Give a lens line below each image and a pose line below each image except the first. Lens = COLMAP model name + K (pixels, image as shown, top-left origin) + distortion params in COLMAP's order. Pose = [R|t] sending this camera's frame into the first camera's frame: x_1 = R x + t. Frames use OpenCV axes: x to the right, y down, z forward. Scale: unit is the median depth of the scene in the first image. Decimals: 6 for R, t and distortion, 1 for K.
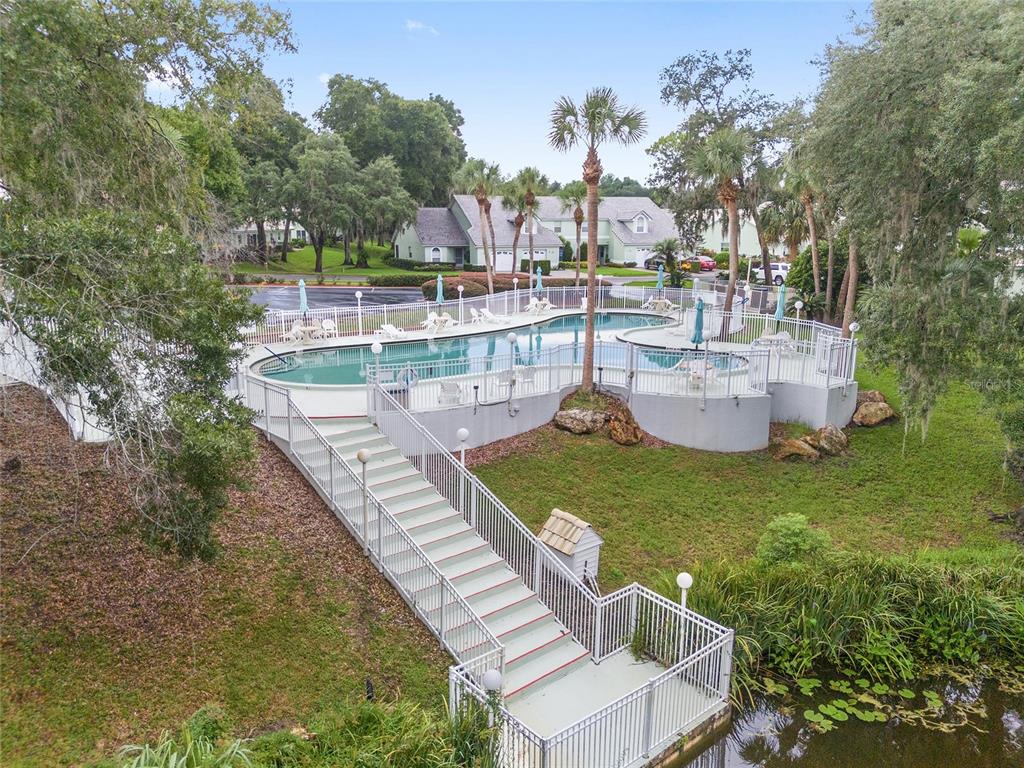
lens RADIAL K [[711.7, 0, 512.0], [0, 711.7, 384.0], [0, 0, 1]] dist [0.093100, -0.171818]
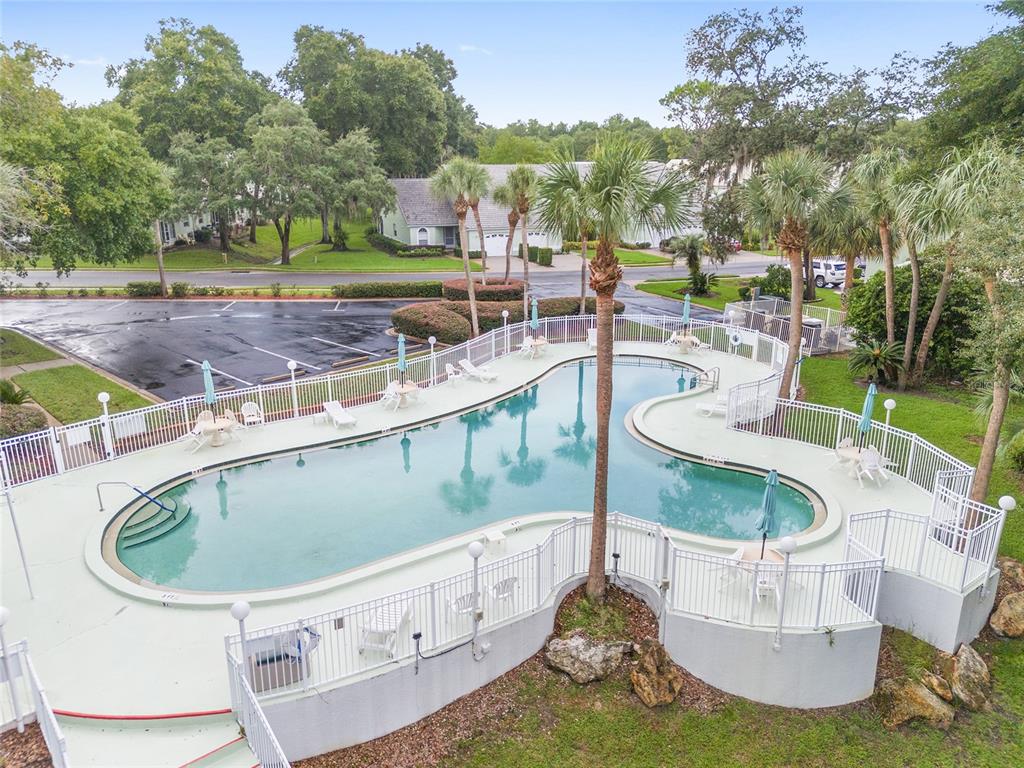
lens RADIAL K [[733.1, 0, 511.7], [0, 733.1, 392.7], [0, 0, 1]] dist [0.066531, -0.077818]
pose [[0.999983, -0.001504, -0.005598, 0.012981], [0.001916, 0.997234, 0.074306, -0.092558], [0.005471, -0.074316, 0.997220, 0.136062]]
